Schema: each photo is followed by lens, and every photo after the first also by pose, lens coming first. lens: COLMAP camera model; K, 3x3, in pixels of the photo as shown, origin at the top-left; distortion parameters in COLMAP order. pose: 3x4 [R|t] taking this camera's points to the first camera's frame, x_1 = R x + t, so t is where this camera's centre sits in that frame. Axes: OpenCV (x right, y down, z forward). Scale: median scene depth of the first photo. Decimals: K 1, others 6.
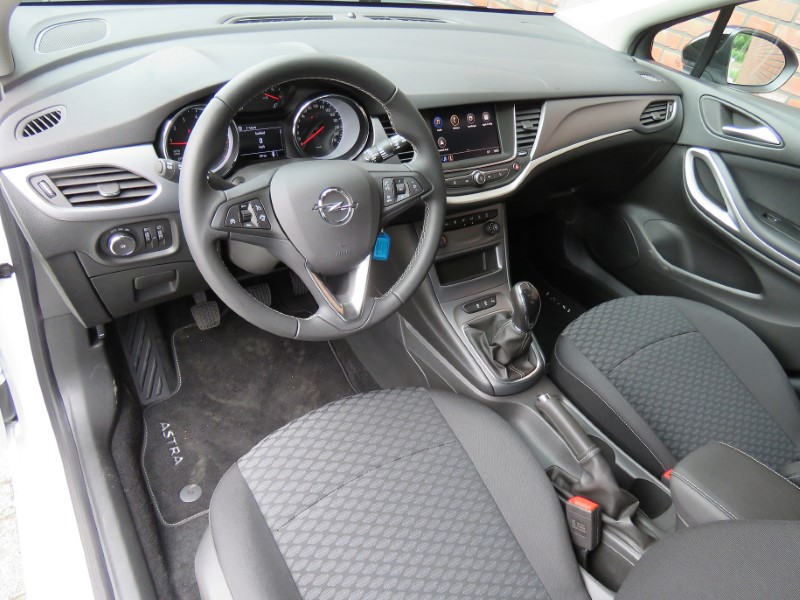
lens RADIAL K [[548.6, 0, 399.9], [0, 548.6, 341.3], [0, 0, 1]] dist [-0.009120, -0.001807]
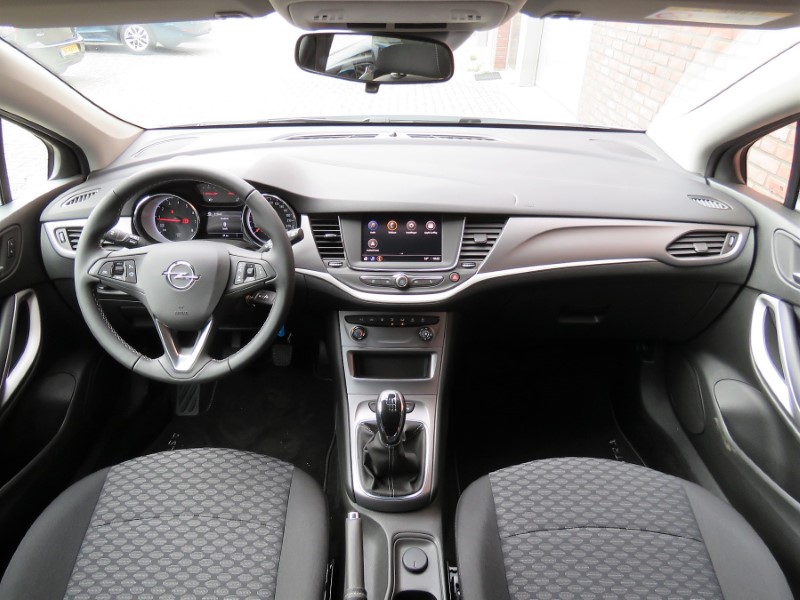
lens RADIAL K [[565.0, 0, 400.0], [0, 565.0, 300.0], [0, 0, 1]] dist [-0.005783, -0.006783]
pose [[0.807346, 0.167444, -0.565823, 0.708998], [-0.298378, 0.943115, -0.146645, -0.107464], [0.509081, 0.287222, 0.811381, 0.158692]]
